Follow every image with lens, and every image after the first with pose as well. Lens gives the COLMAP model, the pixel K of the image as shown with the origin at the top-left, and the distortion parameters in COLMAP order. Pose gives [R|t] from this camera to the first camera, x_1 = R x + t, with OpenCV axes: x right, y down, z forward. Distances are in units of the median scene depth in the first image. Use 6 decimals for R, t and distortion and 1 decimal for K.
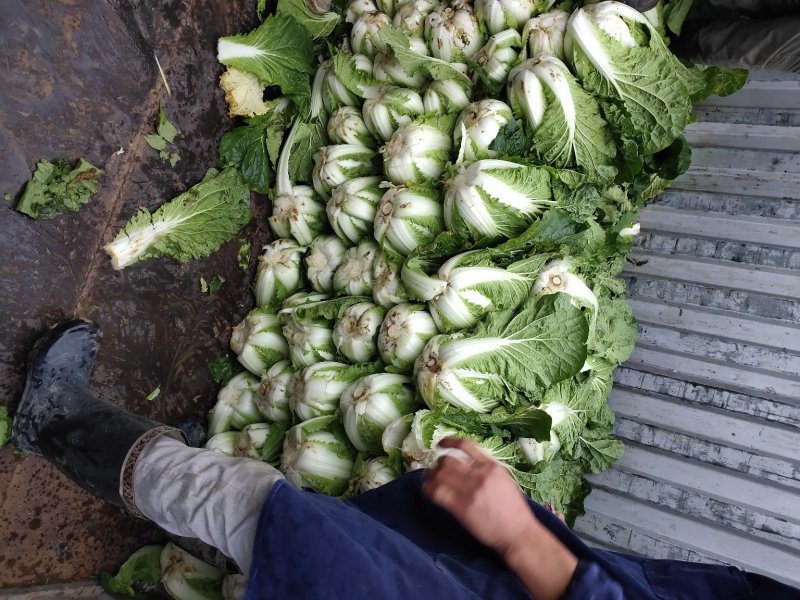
lens RADIAL K [[635.4, 0, 400.0], [0, 635.4, 303.9], [0, 0, 1]] dist [0.070660, -0.145771]
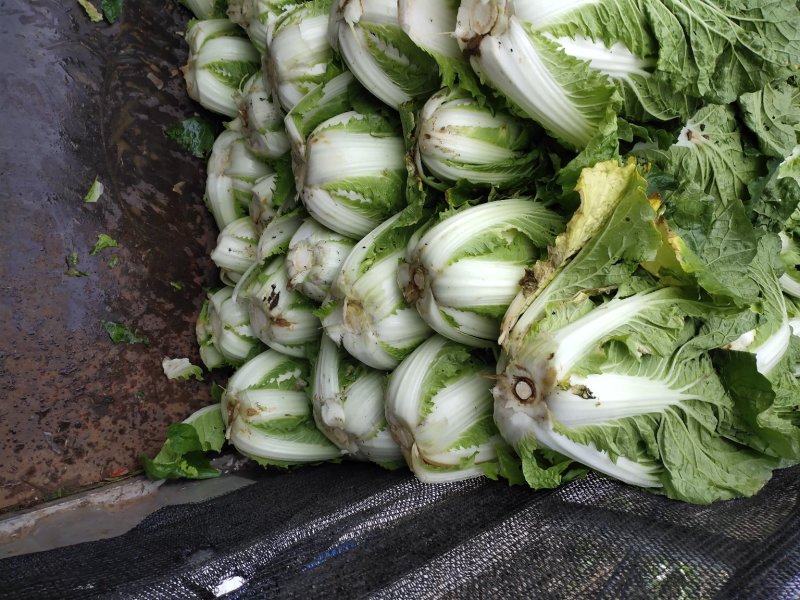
lens RADIAL K [[635.4, 0, 400.0], [0, 635.4, 303.9], [0, 0, 1]] dist [0.070660, -0.145771]
pose [[0.871428, -0.394147, -0.291995, 0.019363], [0.433367, 0.897491, 0.081867, 0.237051], [0.229795, -0.197883, 0.952910, 0.320524]]
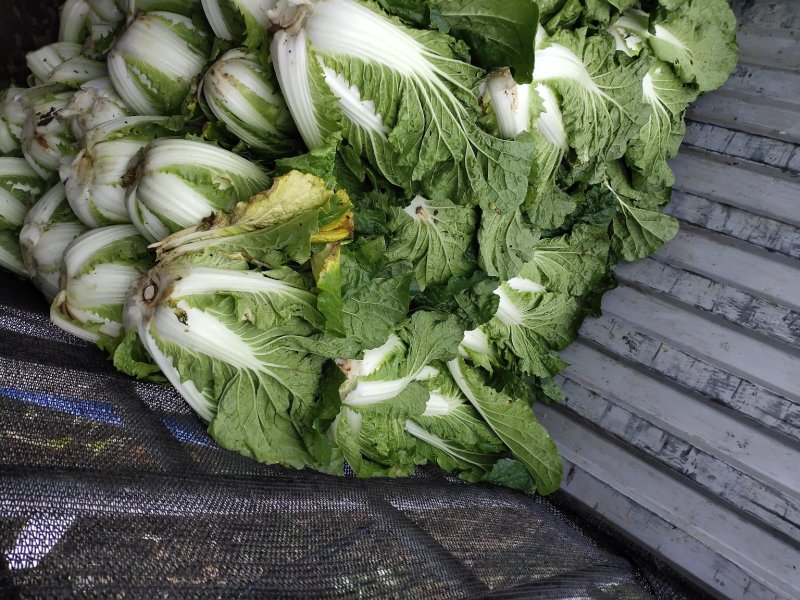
lens RADIAL K [[635.4, 0, 400.0], [0, 635.4, 303.9], [0, 0, 1]] dist [0.070660, -0.145771]
pose [[0.974754, 0.181280, -0.130353, 0.164908], [-0.162770, 0.976551, 0.140906, 0.257479], [0.152840, -0.116131, 0.981404, 0.274304]]
